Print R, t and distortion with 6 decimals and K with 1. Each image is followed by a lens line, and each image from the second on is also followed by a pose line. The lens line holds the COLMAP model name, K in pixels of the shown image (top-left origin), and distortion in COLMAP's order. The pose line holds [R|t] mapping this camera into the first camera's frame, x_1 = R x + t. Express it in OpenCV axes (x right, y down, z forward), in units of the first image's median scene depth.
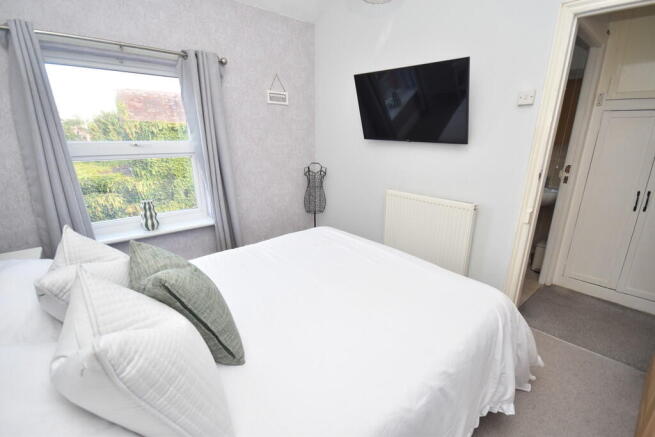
lens RADIAL K [[290.8, 0, 327.5], [0, 290.8, 218.5], [0, 0, 1]] dist [0.000289, -0.020878]
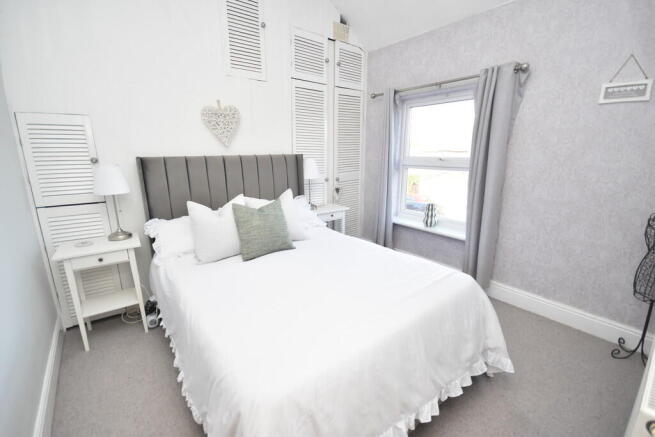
lens RADIAL K [[290.8, 0, 327.5], [0, 290.8, 218.5], [0, 0, 1]] dist [0.000289, -0.020878]
pose [[-0.100286, 0.217009, -0.971004, 0.602663], [-0.263240, 0.935361, 0.236231, -0.160364], [0.959504, 0.279298, -0.036678, 0.567563]]
